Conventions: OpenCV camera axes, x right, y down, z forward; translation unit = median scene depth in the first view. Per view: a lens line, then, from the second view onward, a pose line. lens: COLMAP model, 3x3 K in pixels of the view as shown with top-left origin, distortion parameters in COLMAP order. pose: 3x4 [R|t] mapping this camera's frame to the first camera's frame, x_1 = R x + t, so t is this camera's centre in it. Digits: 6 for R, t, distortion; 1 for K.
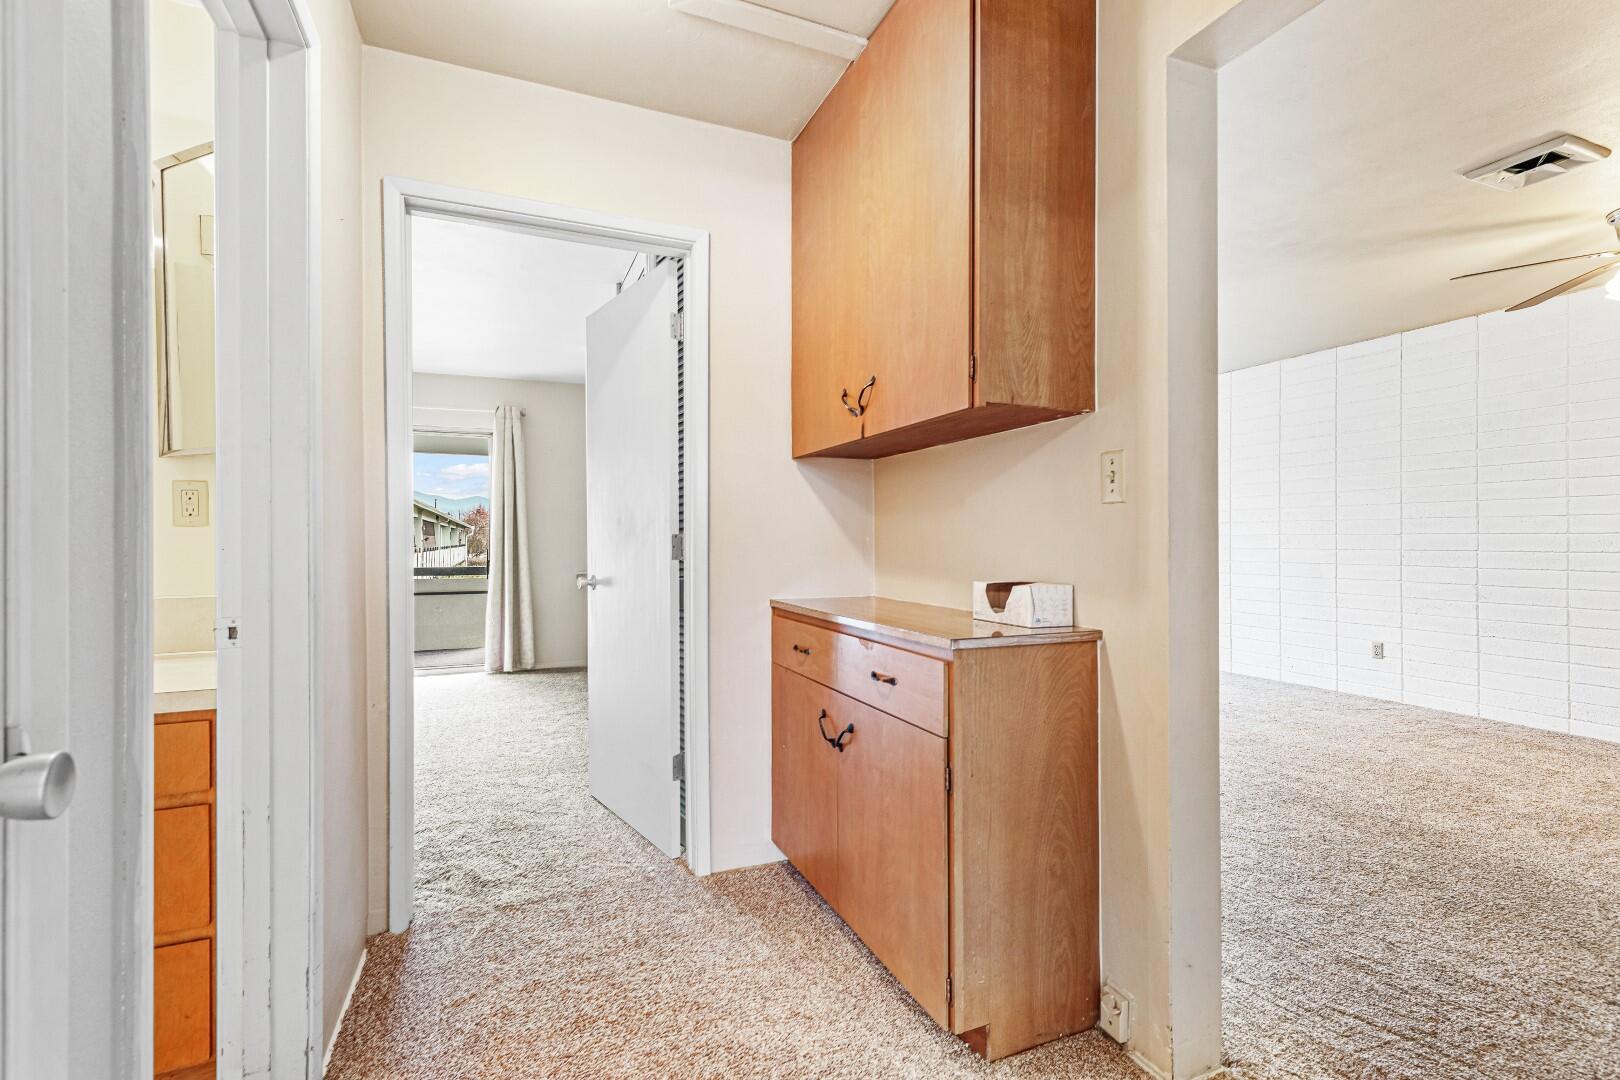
lens RADIAL K [[746.4, 0, 810.2], [0, 746.4, 543.1], [0, 0, 1]] dist [0.003518, 0.000155]
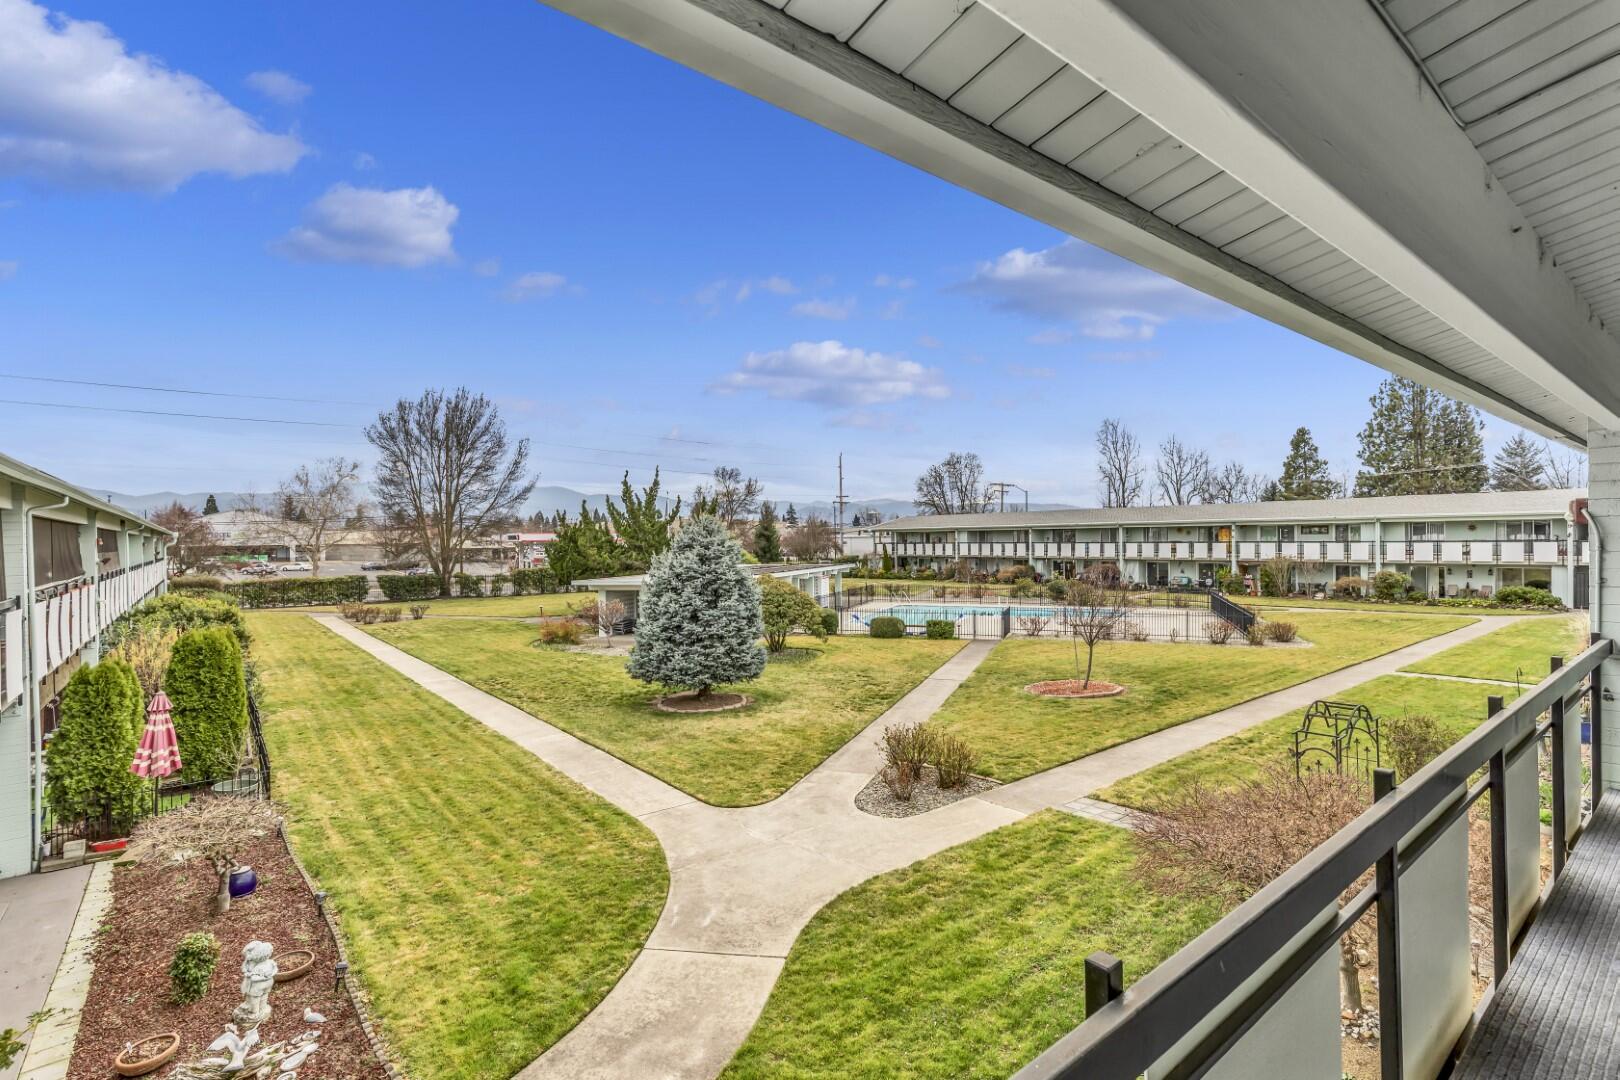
lens RADIAL K [[746.4, 0, 809.2], [0, 746.4, 537.3], [0, 0, 1]] dist [0.003518, 0.000155]
pose [[0.957090, -0.005258, 0.289742, -0.770368], [0.007434, 0.999952, -0.006408, -0.080997], [-0.289694, 0.008286, 0.957083, 1.370848]]
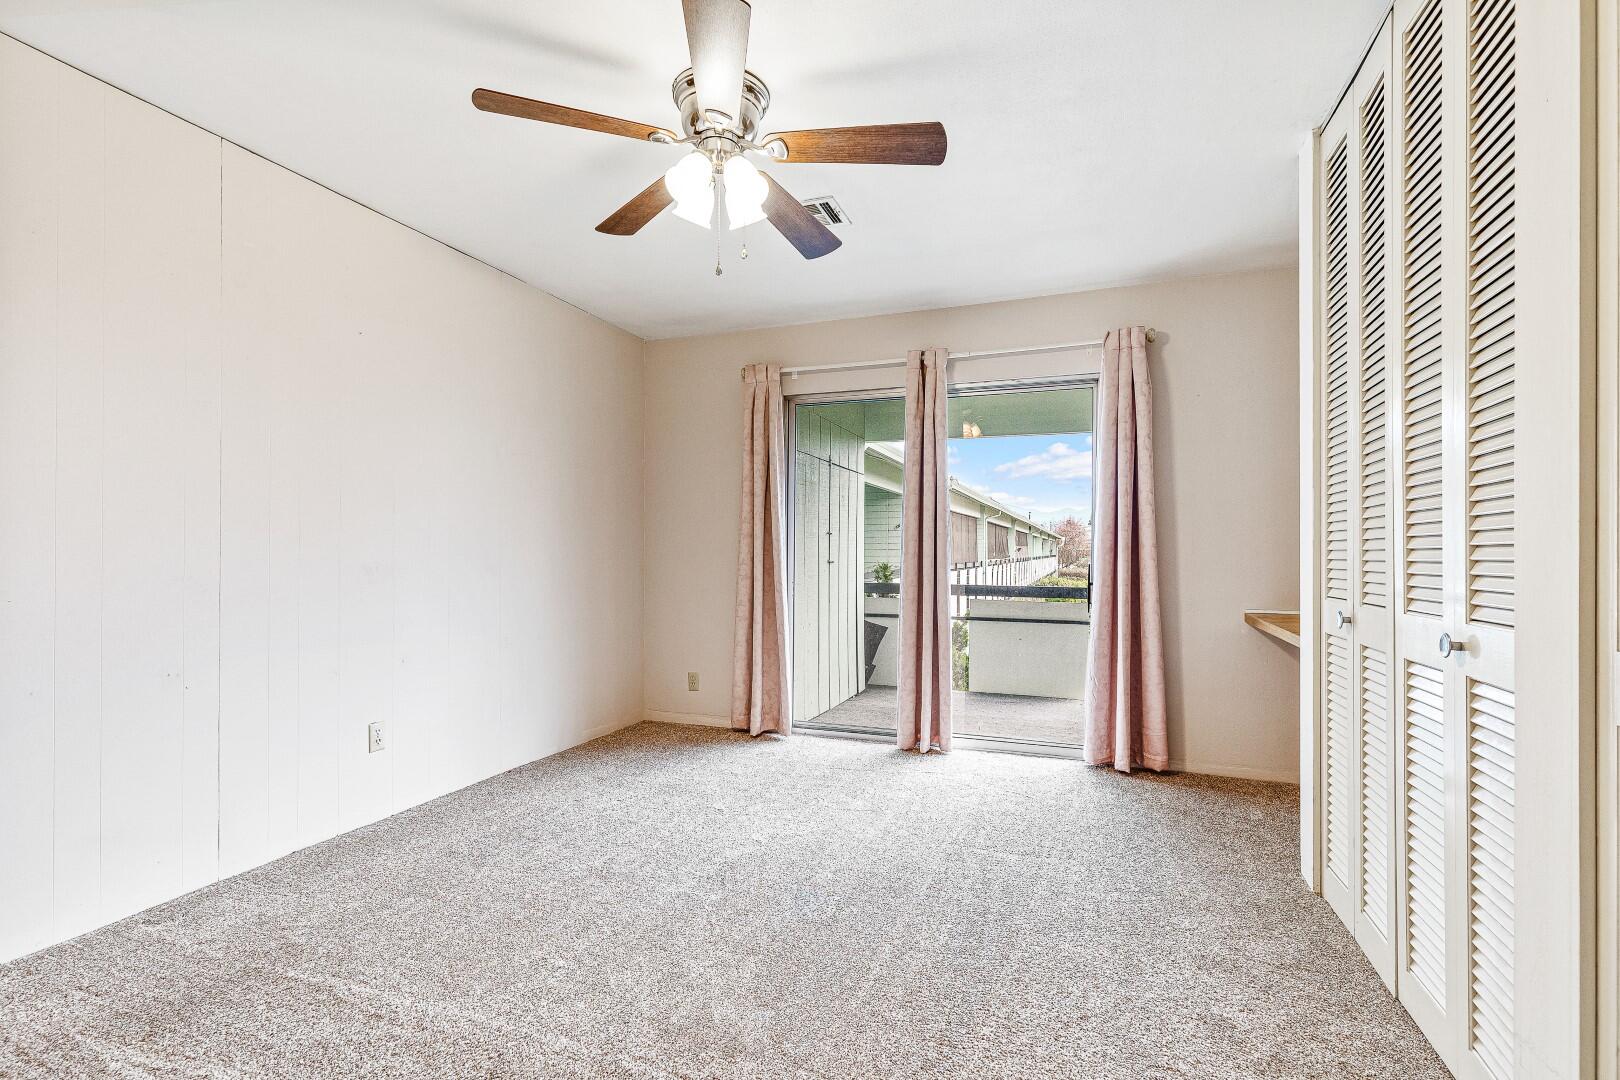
lens RADIAL K [[746.4, 0, 809.9], [0, 746.4, 547.3], [0, 0, 1]] dist [0.003518, 0.000155]
pose [[0.730753, 0.008862, -0.682585, -0.171658], [-0.015569, 0.999872, -0.003686, 0.001876], [0.682465, 0.013321, 0.730797, 0.373510]]
